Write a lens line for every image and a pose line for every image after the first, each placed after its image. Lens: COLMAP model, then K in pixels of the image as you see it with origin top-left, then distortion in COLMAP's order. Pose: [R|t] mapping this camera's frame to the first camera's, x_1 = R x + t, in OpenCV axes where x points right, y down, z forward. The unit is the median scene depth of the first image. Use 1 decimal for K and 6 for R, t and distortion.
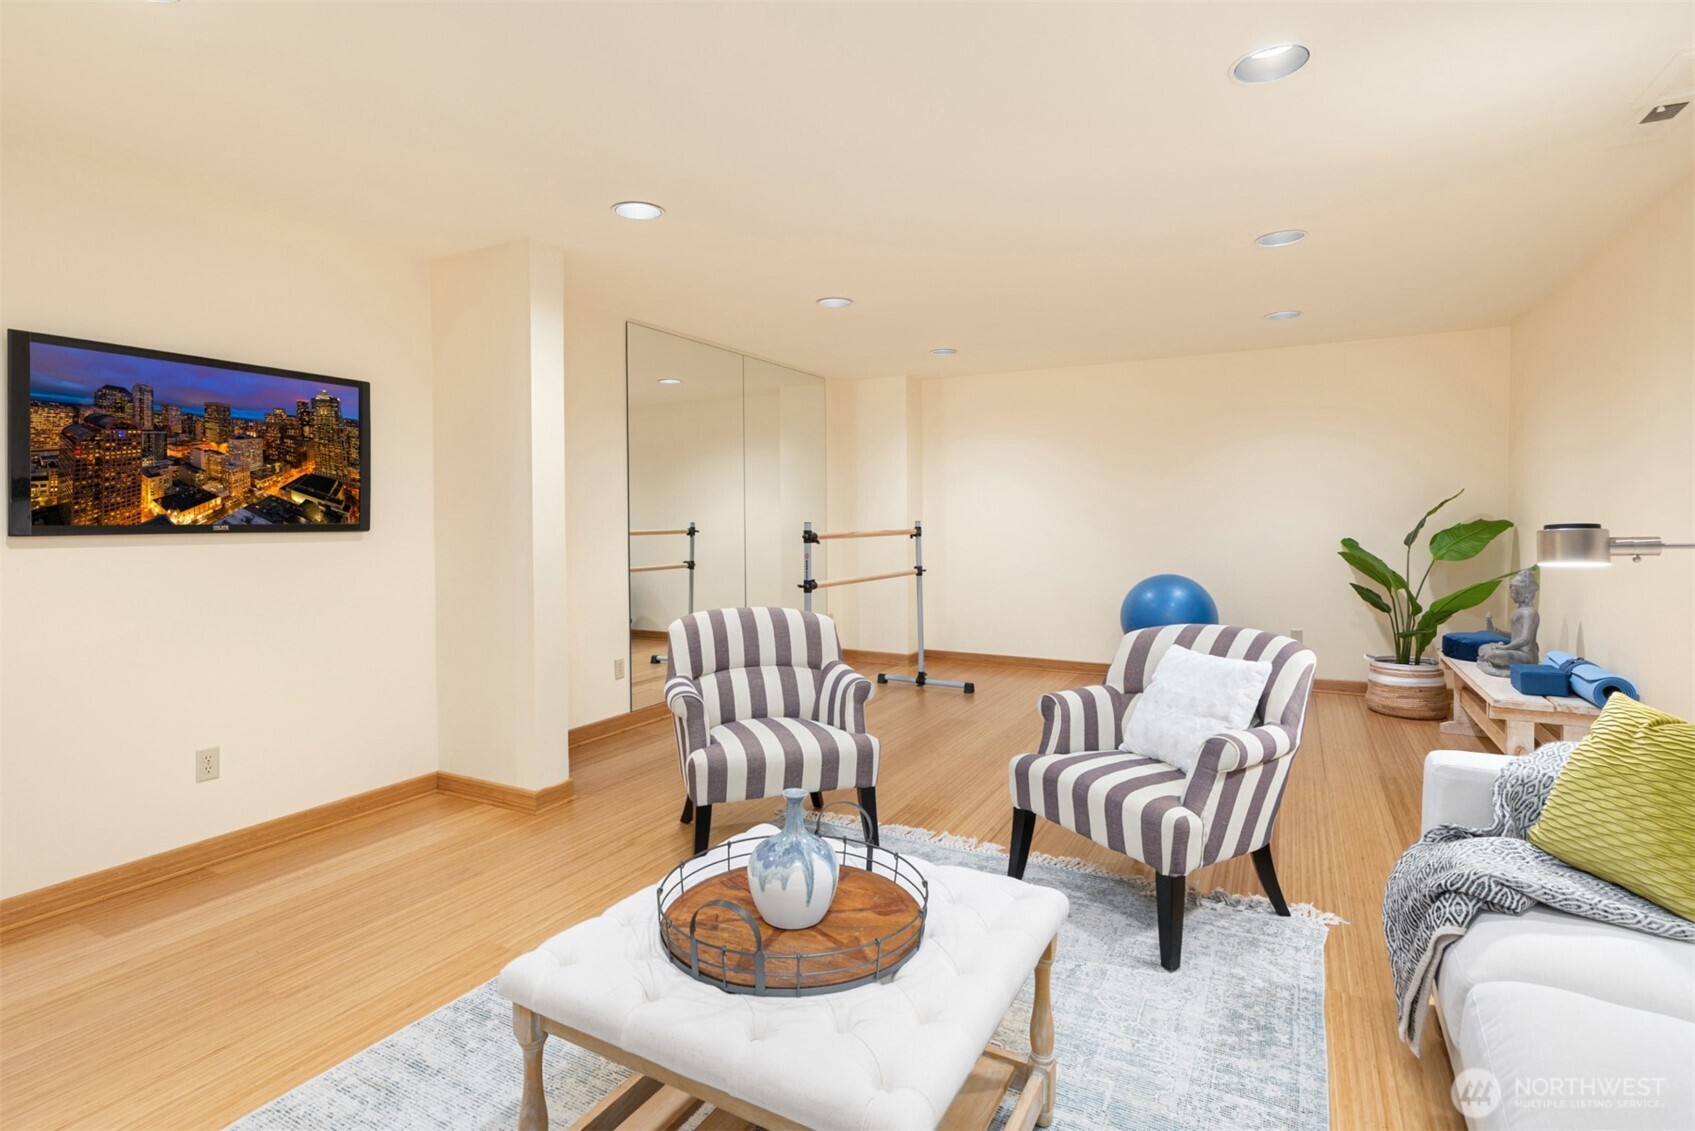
lens RADIAL K [[839.6, 0, 819.1], [0, 839.6, 516.0], [0, 0, 1]] dist [-0.003082, -0.000174]
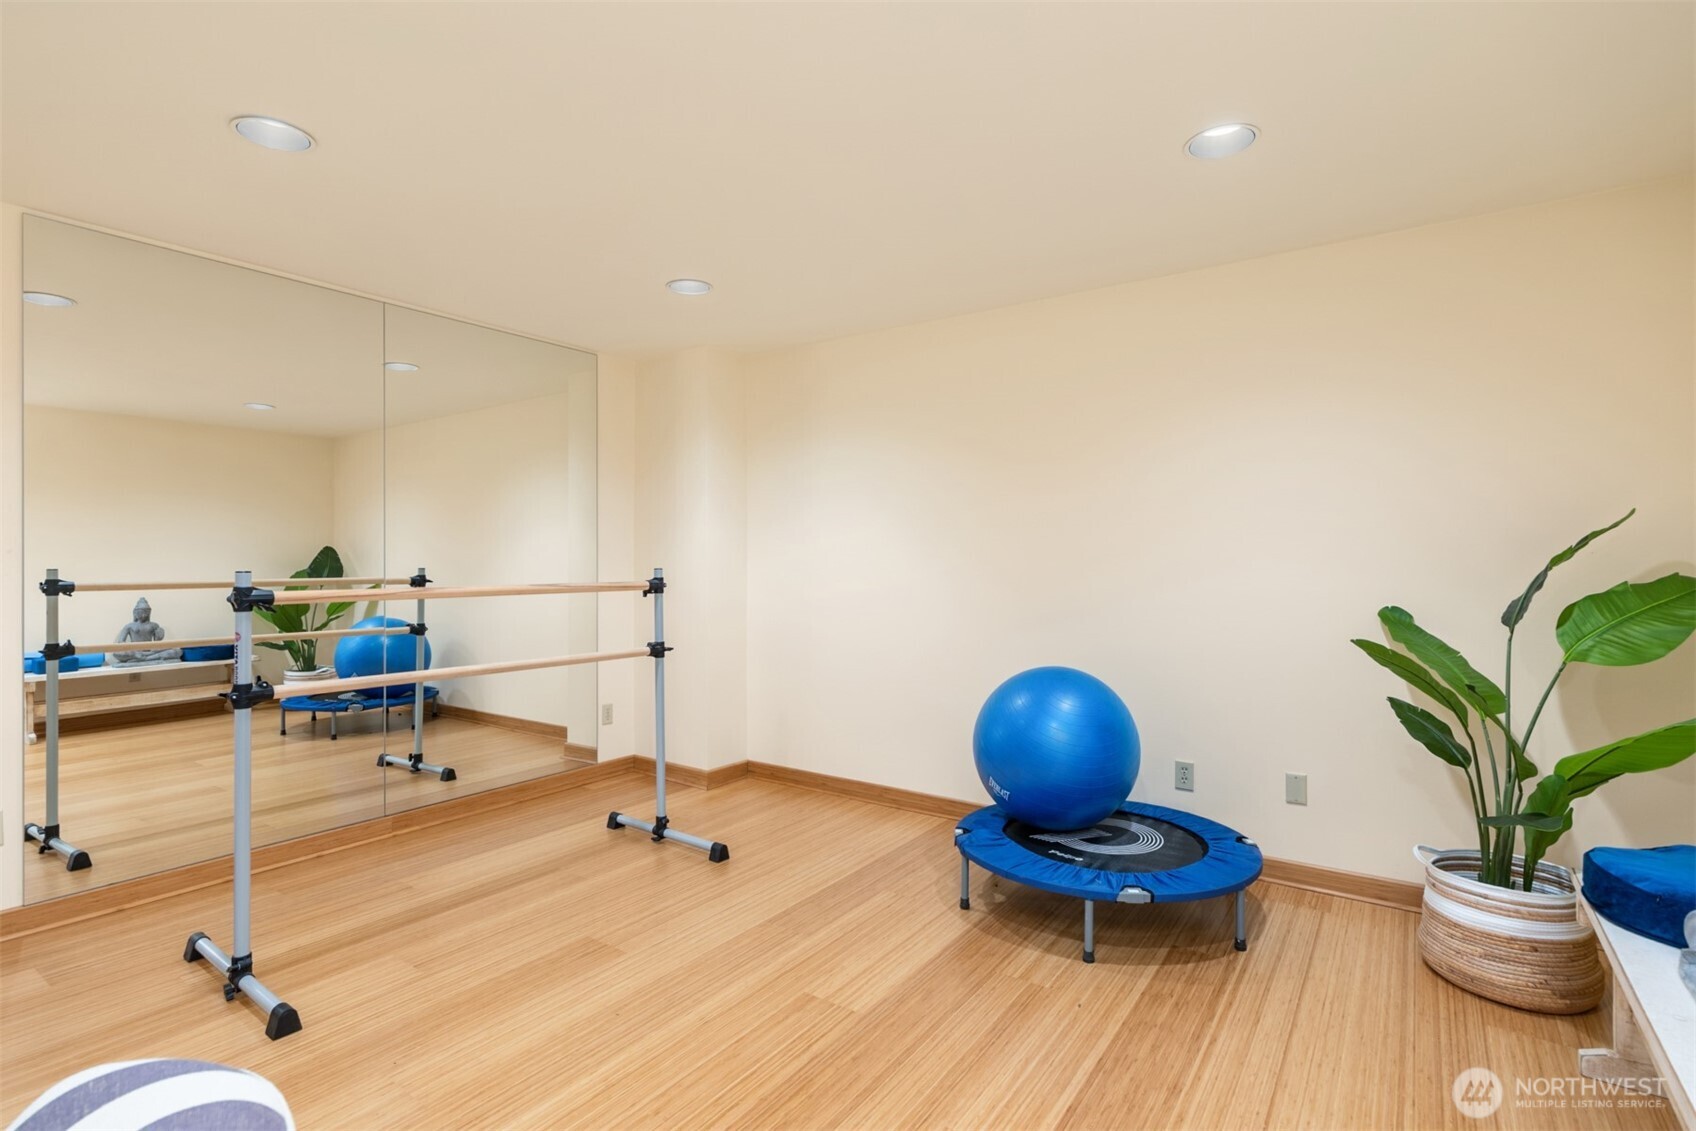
lens RADIAL K [[832.5, 0, 847.0], [0, 832.5, 551.3], [0, 0, 1]] dist [-0.003123, 0.000133]
pose [[0.995870, 0.005062, -0.090650, 0.375969], [-0.005771, 0.999955, -0.007564, -0.002386], [0.090608, 0.008056, 0.995854, 0.502010]]
